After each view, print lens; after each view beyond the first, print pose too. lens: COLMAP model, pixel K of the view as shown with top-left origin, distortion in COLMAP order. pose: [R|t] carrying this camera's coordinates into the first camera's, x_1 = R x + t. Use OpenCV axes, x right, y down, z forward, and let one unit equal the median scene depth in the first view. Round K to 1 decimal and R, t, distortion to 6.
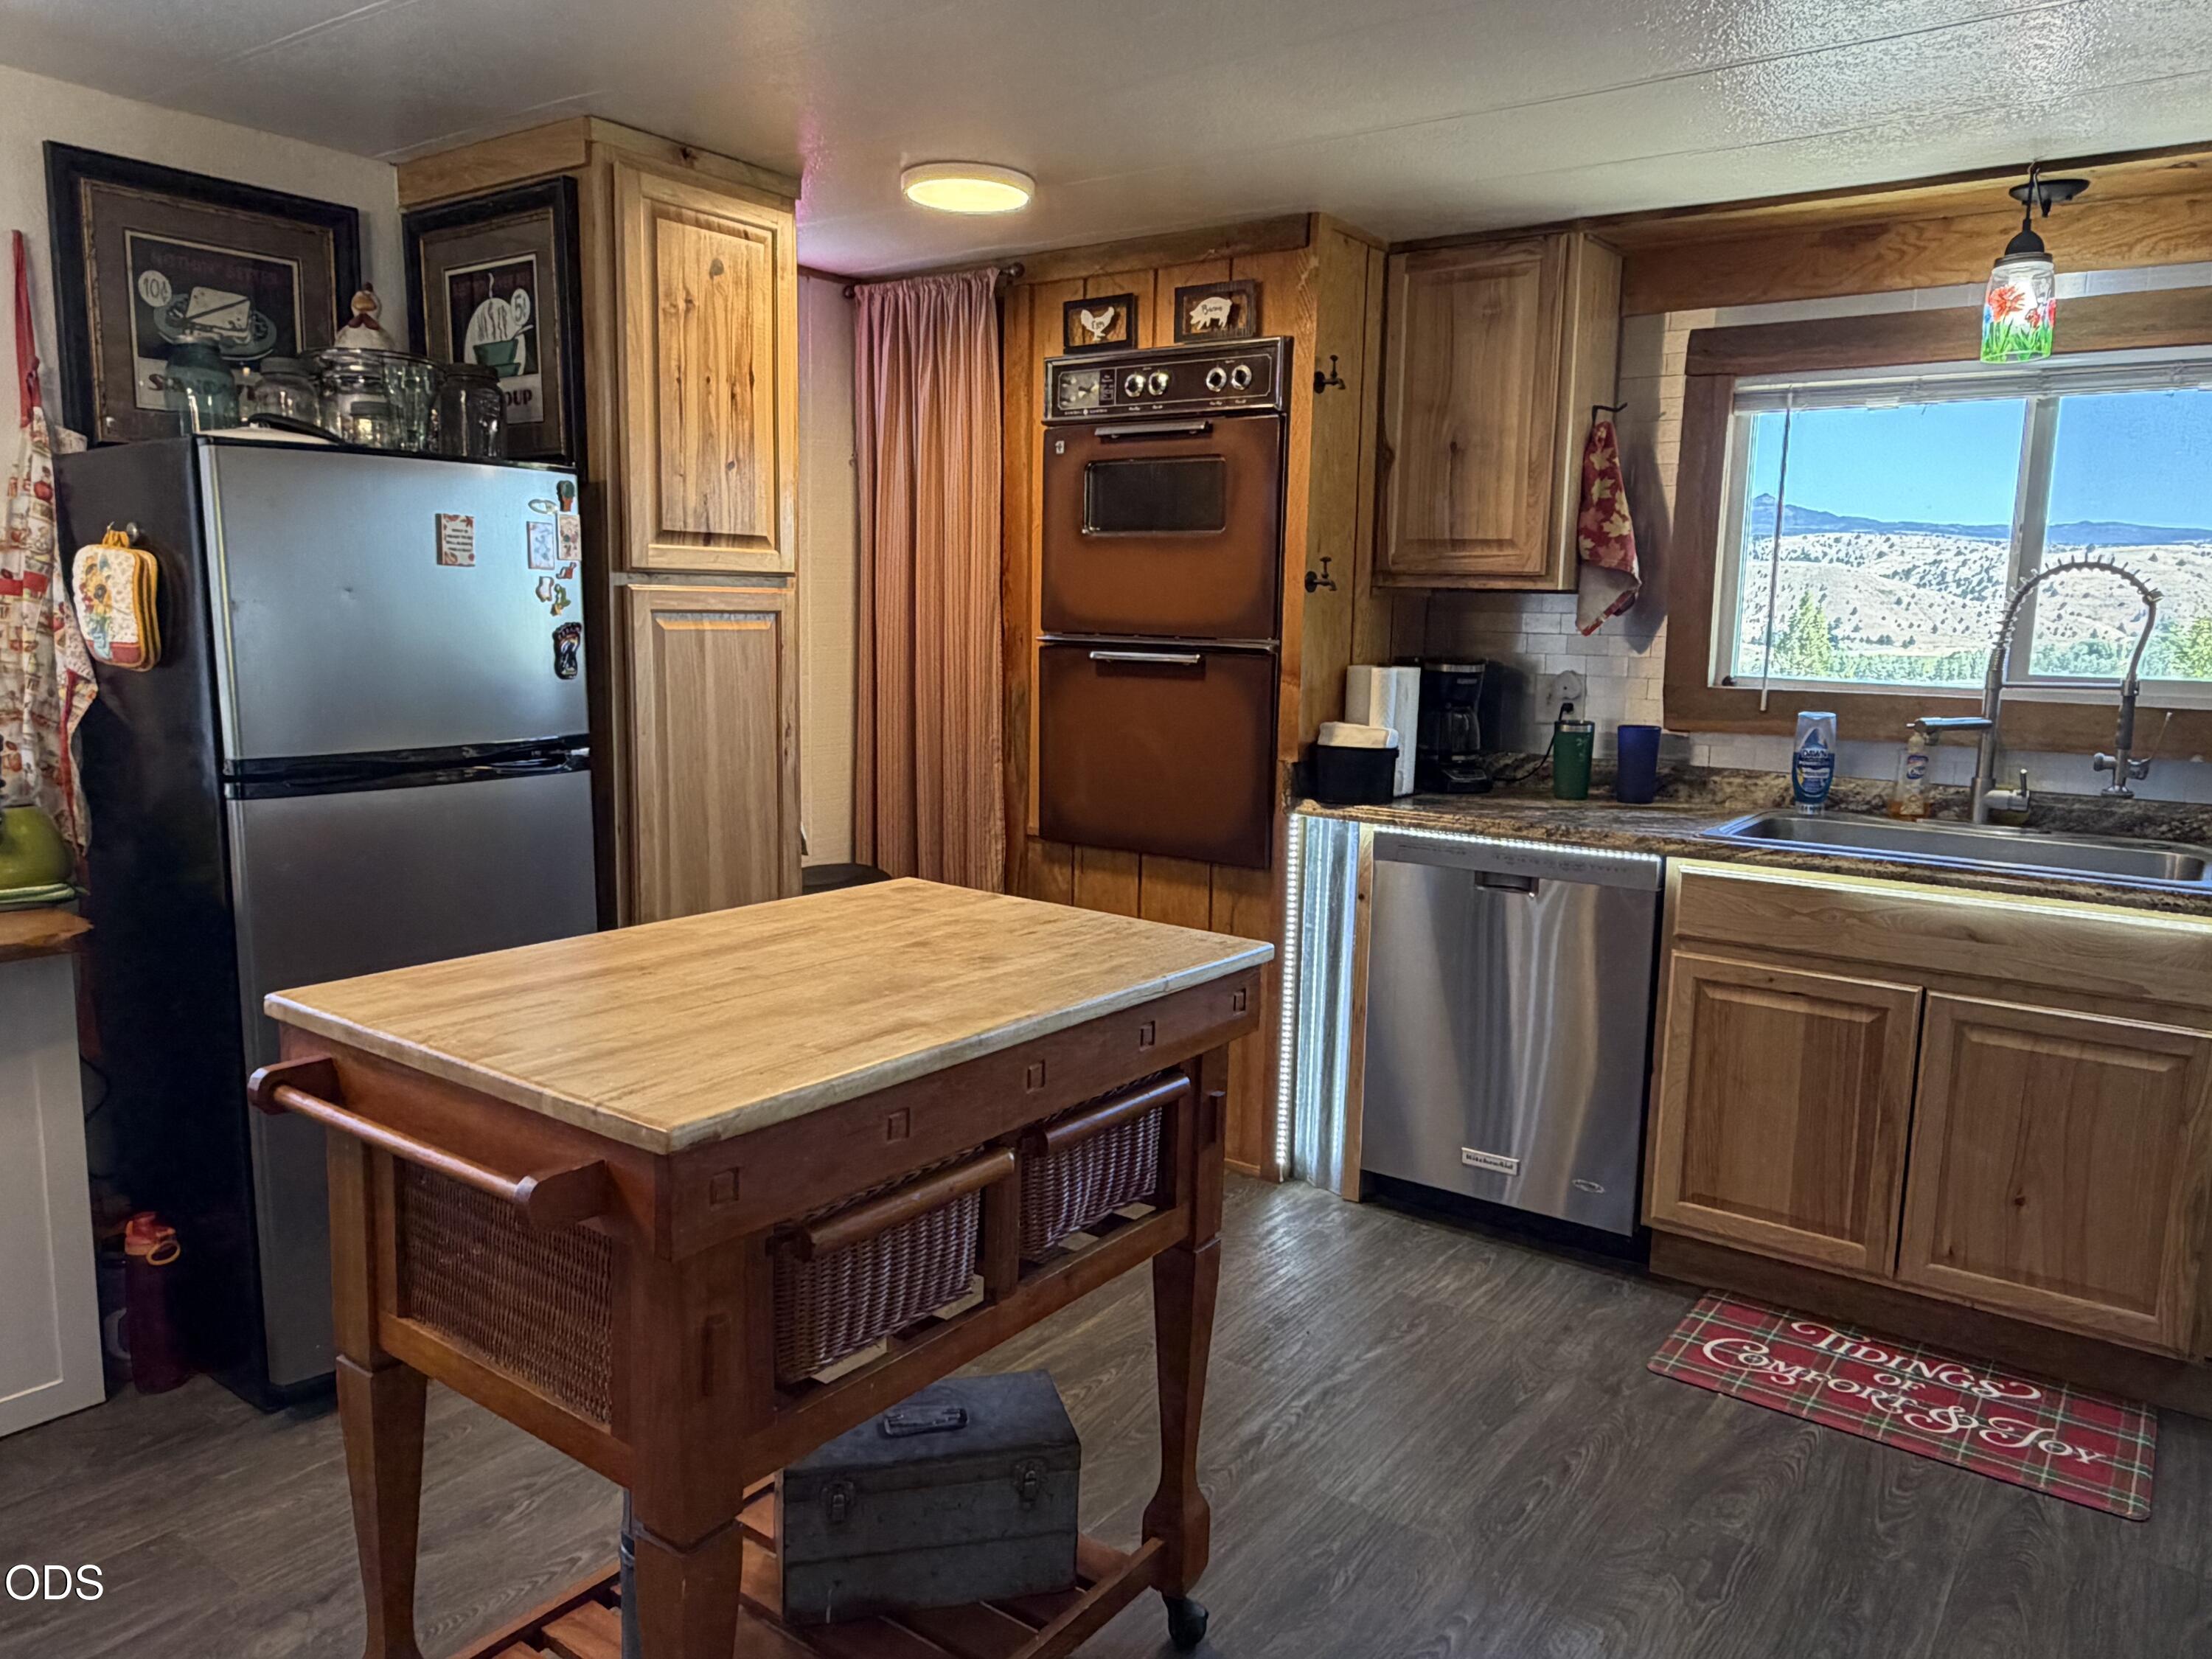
lens RADIAL K [[1540.7, 0, 1106.4], [0, 1540.7, 826.9], [0, 0, 1]] dist [-0.003174, -0.003059]
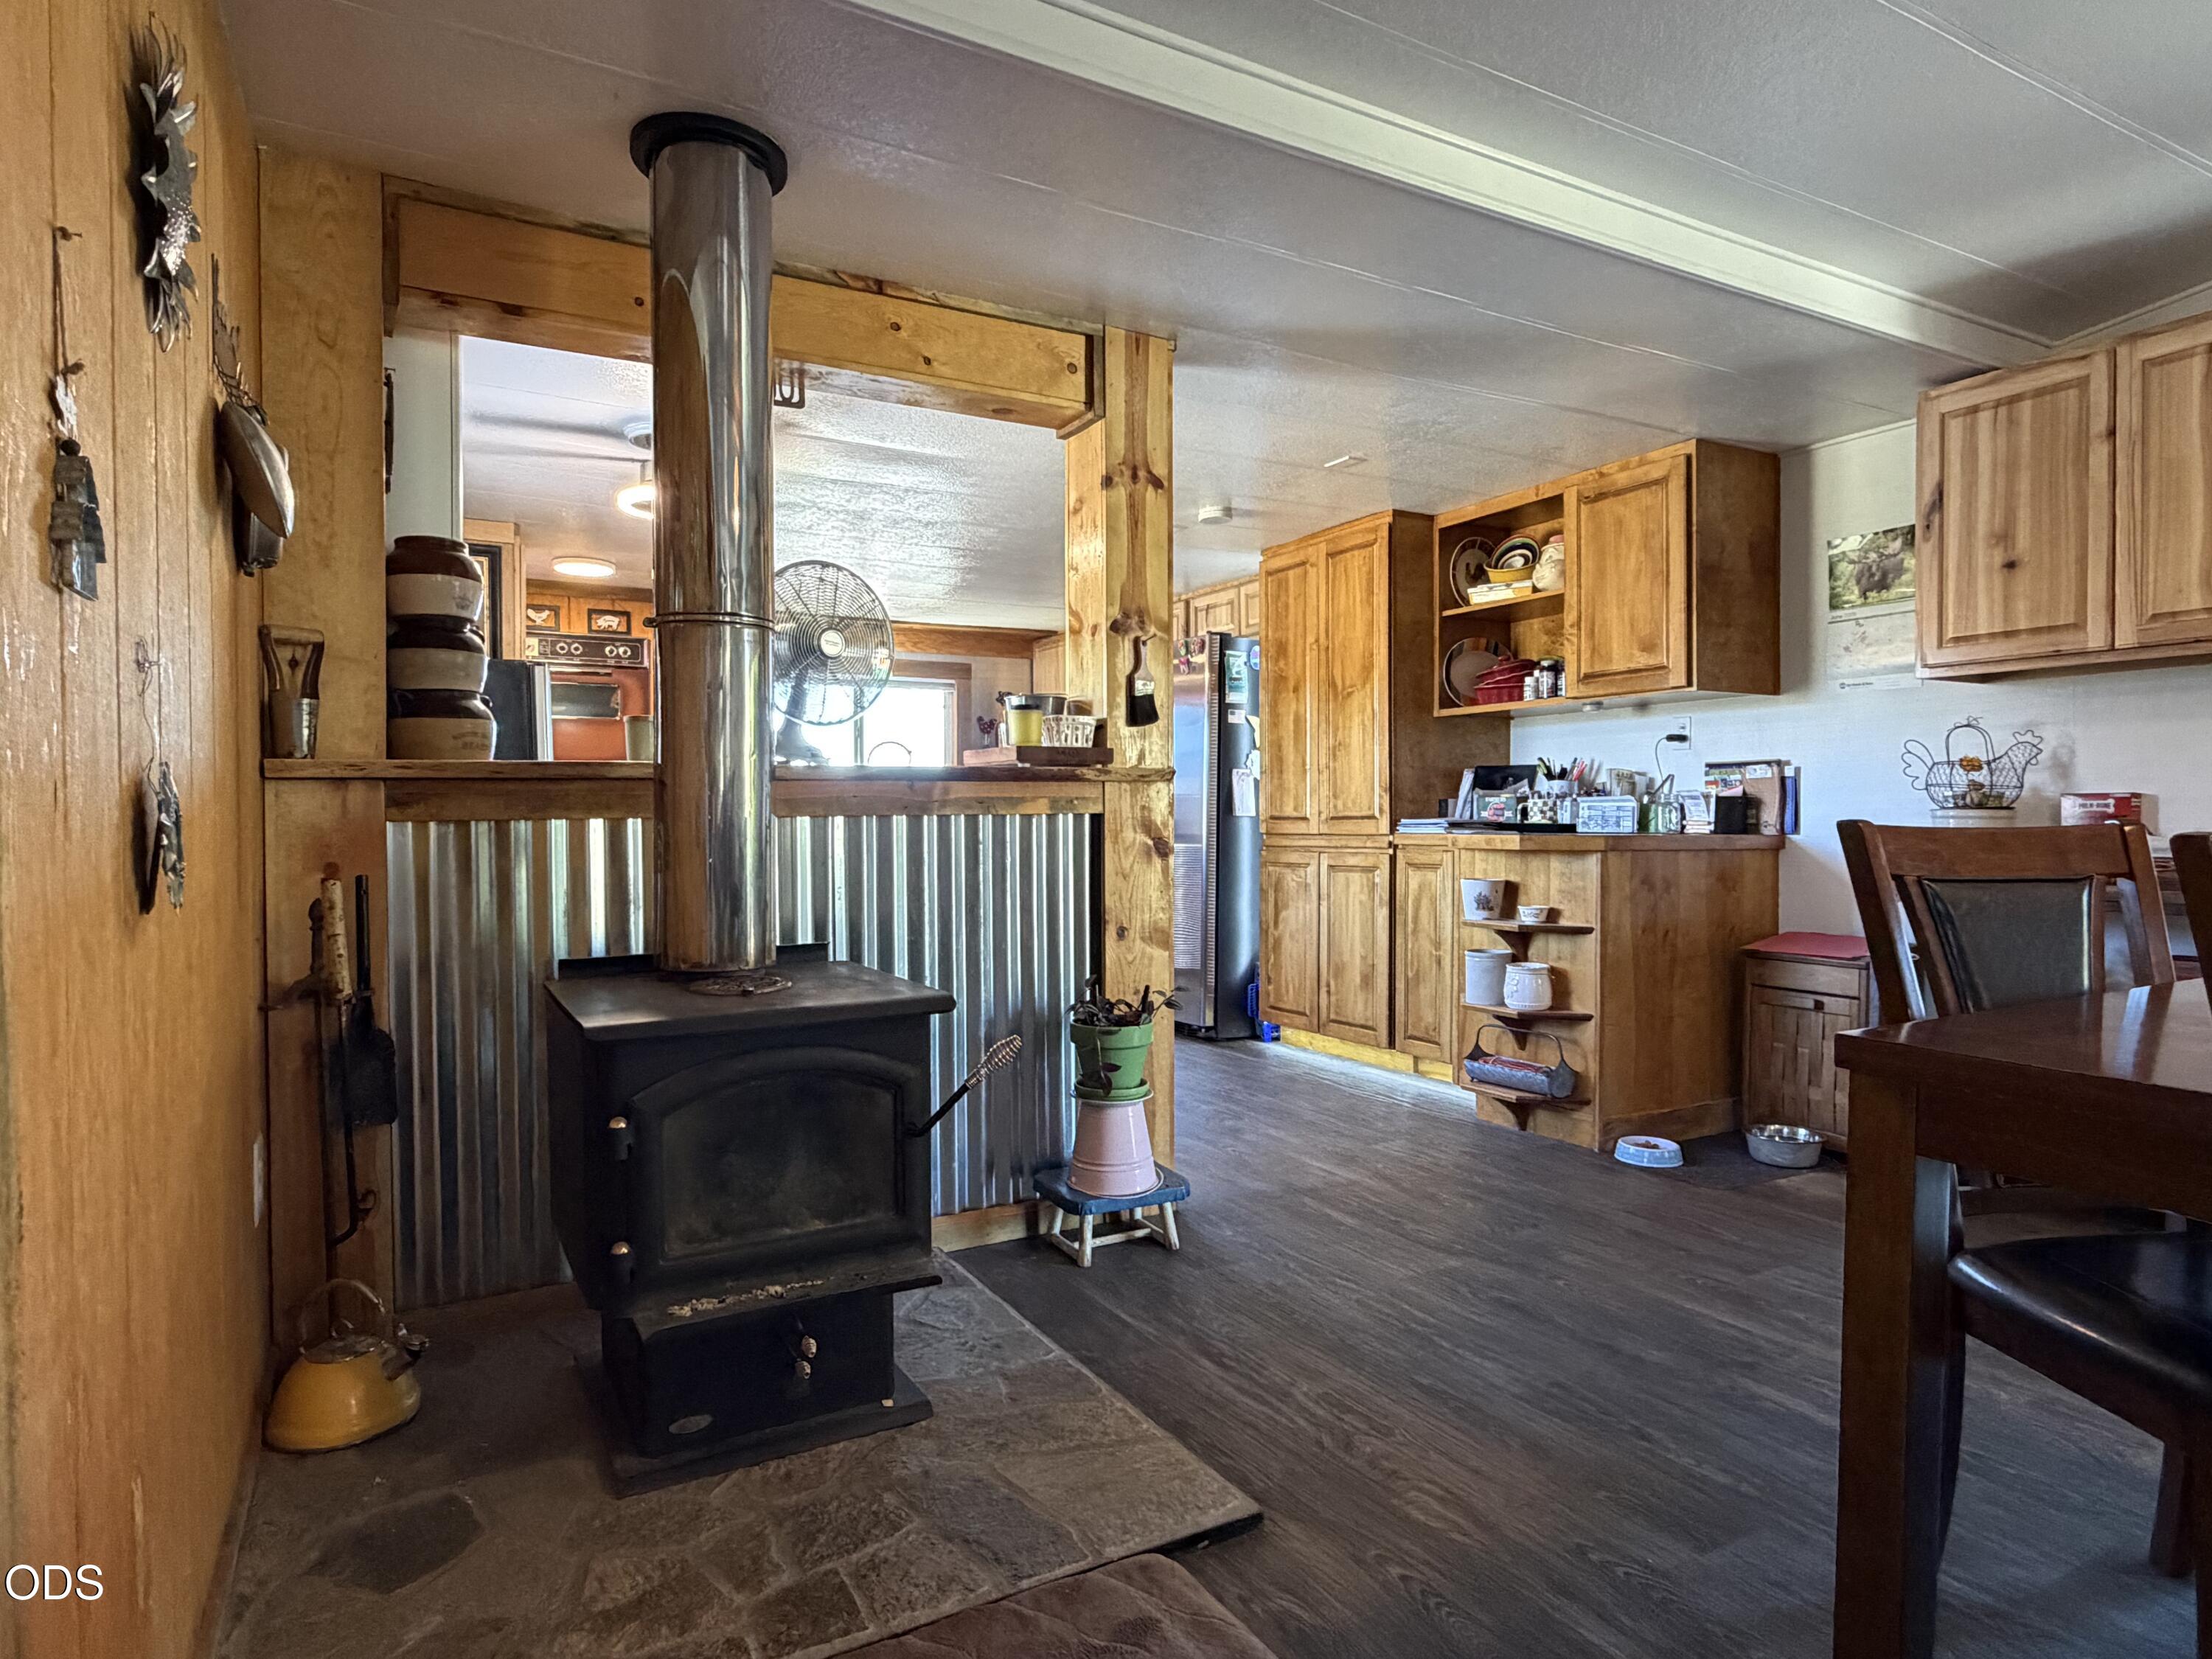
lens RADIAL K [[1266.9, 0, 1099.5], [0, 1266.9, 829.0], [0, 0, 1]] dist [-0.000949, 0.000503]
pose [[0.413761, -0.034673, 0.909725, -1.311337], [0.145489, 0.988950, -0.028479, 0.117454], [-0.898685, 0.144138, 0.414233, -0.354486]]
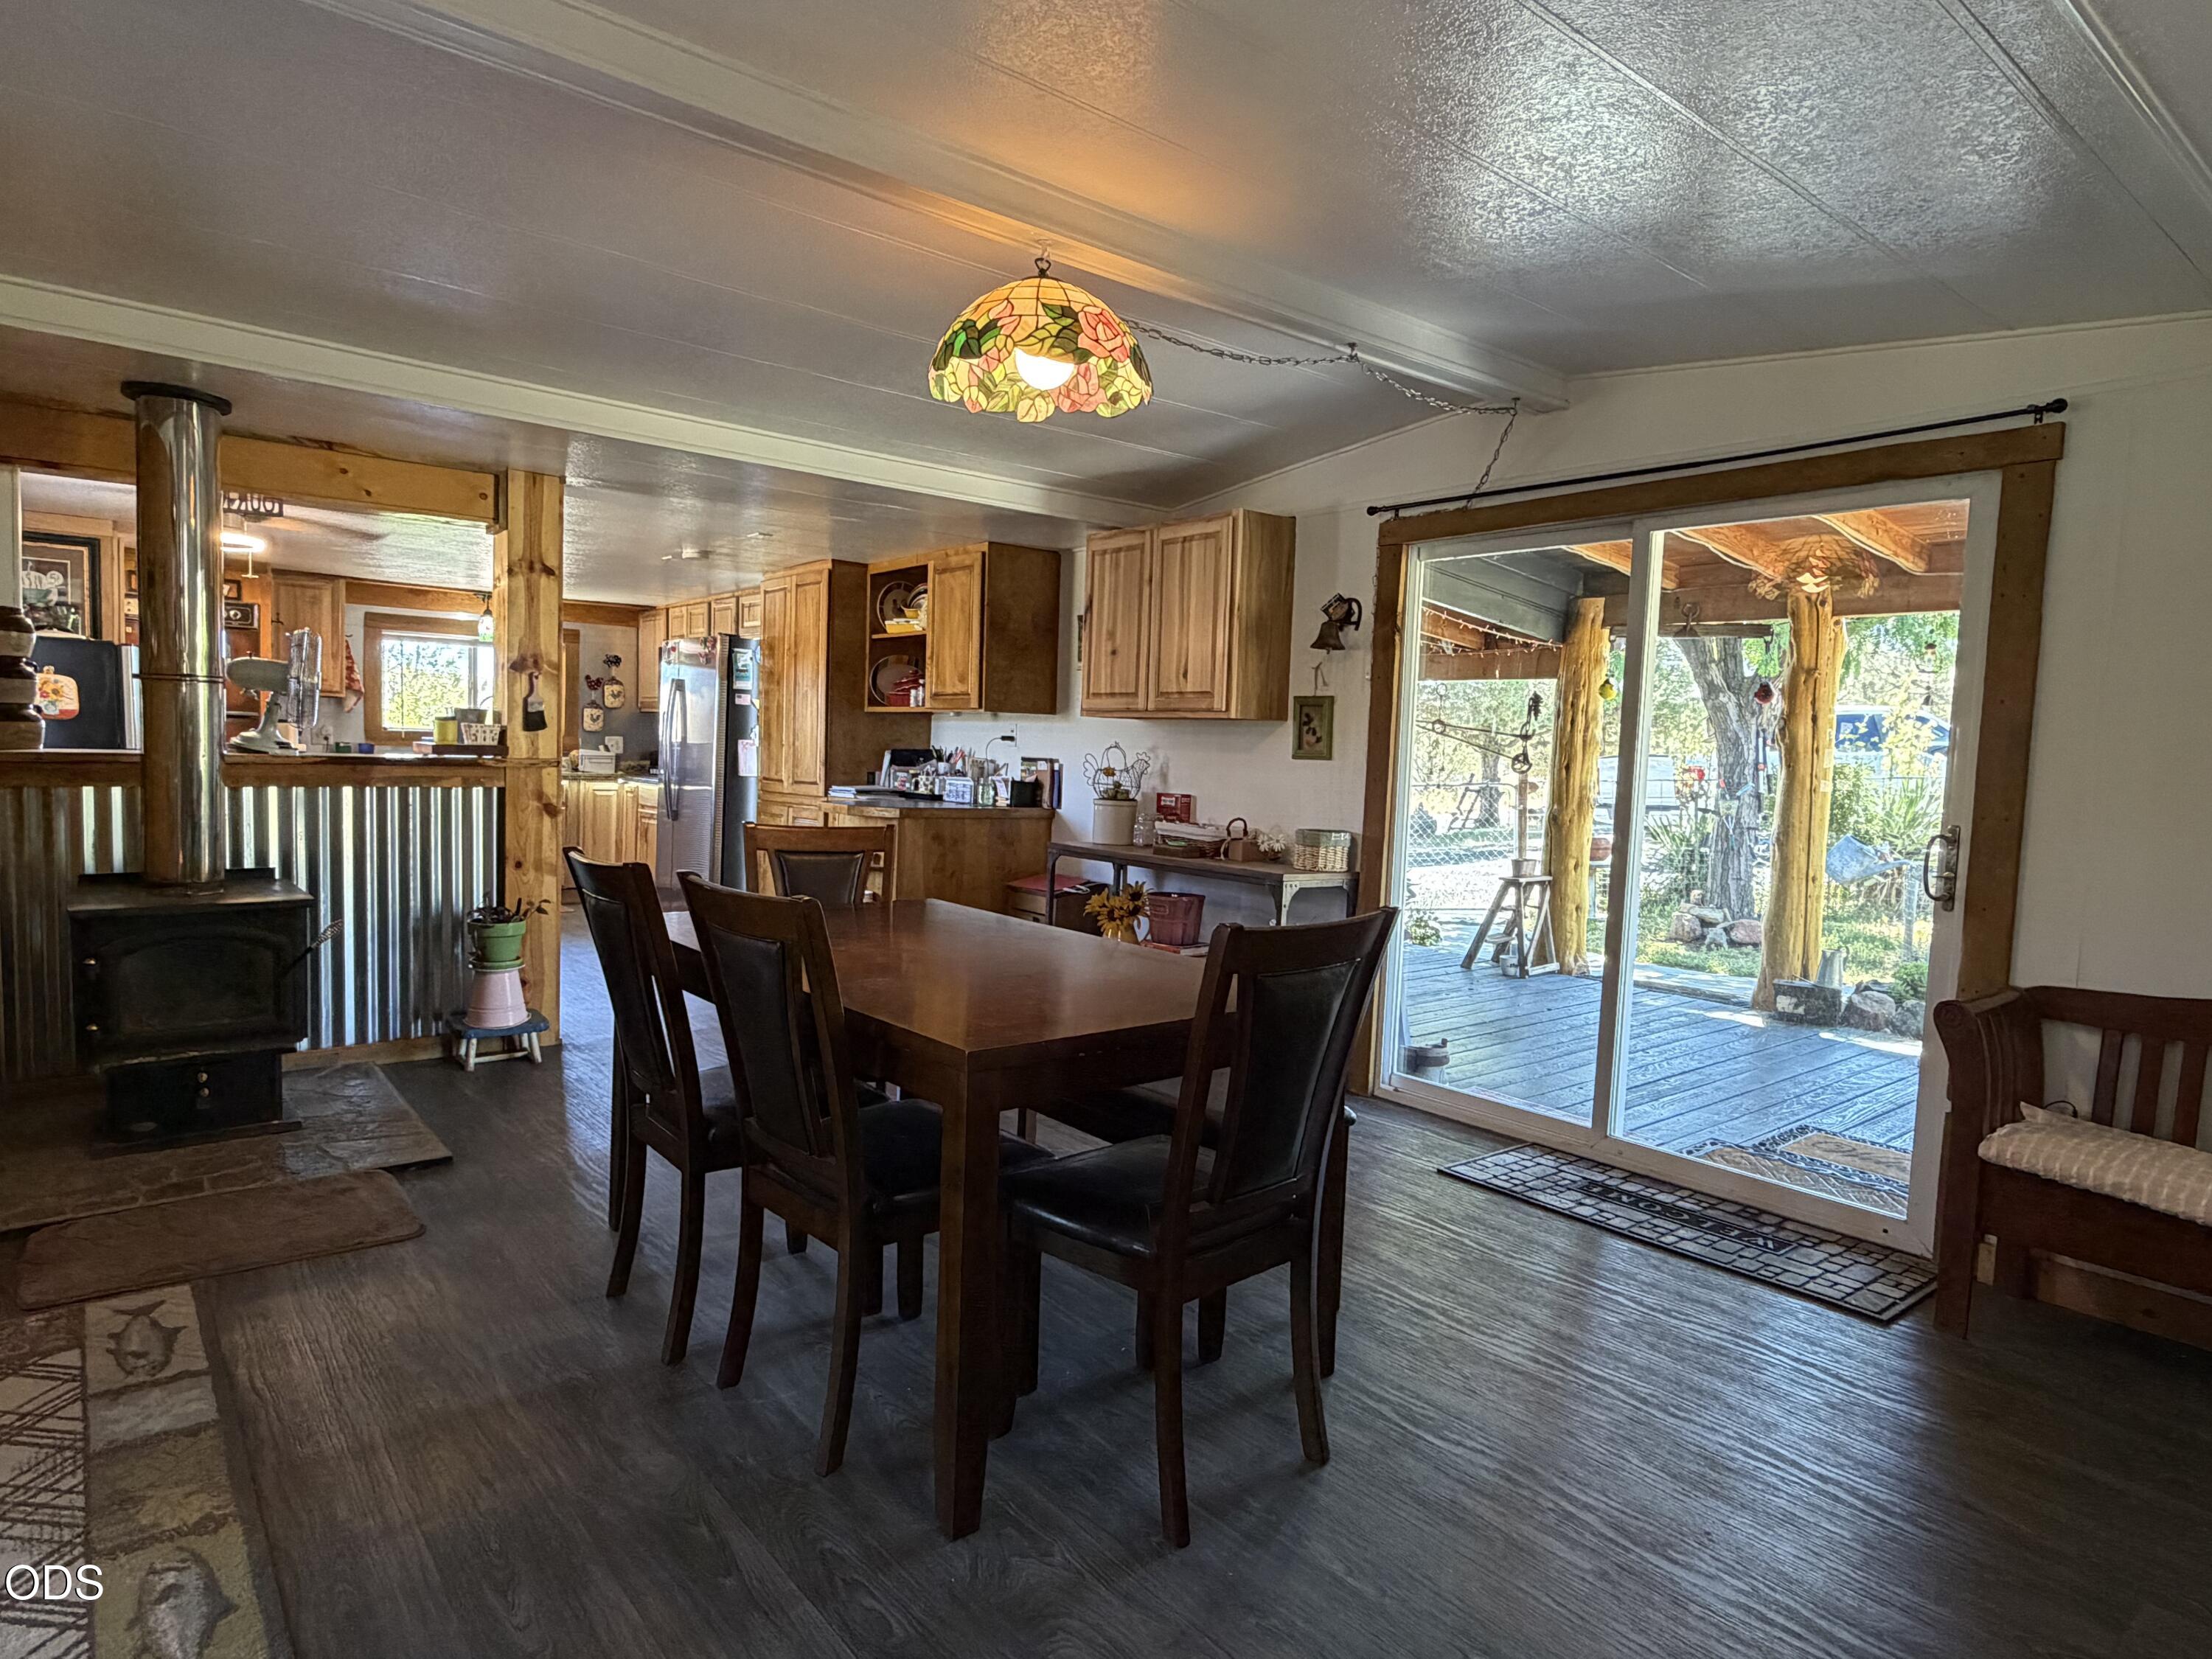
lens RADIAL K [[1266.9, 0, 1099.2], [0, 1266.9, 830.5], [0, 0, 1]] dist [-0.000949, 0.000503]
pose [[0.247975, -0.077387, 0.965671, -1.662754], [0.110984, 0.992511, 0.051038, 0.128938], [-0.962388, 0.094518, 0.254707, -0.942974]]
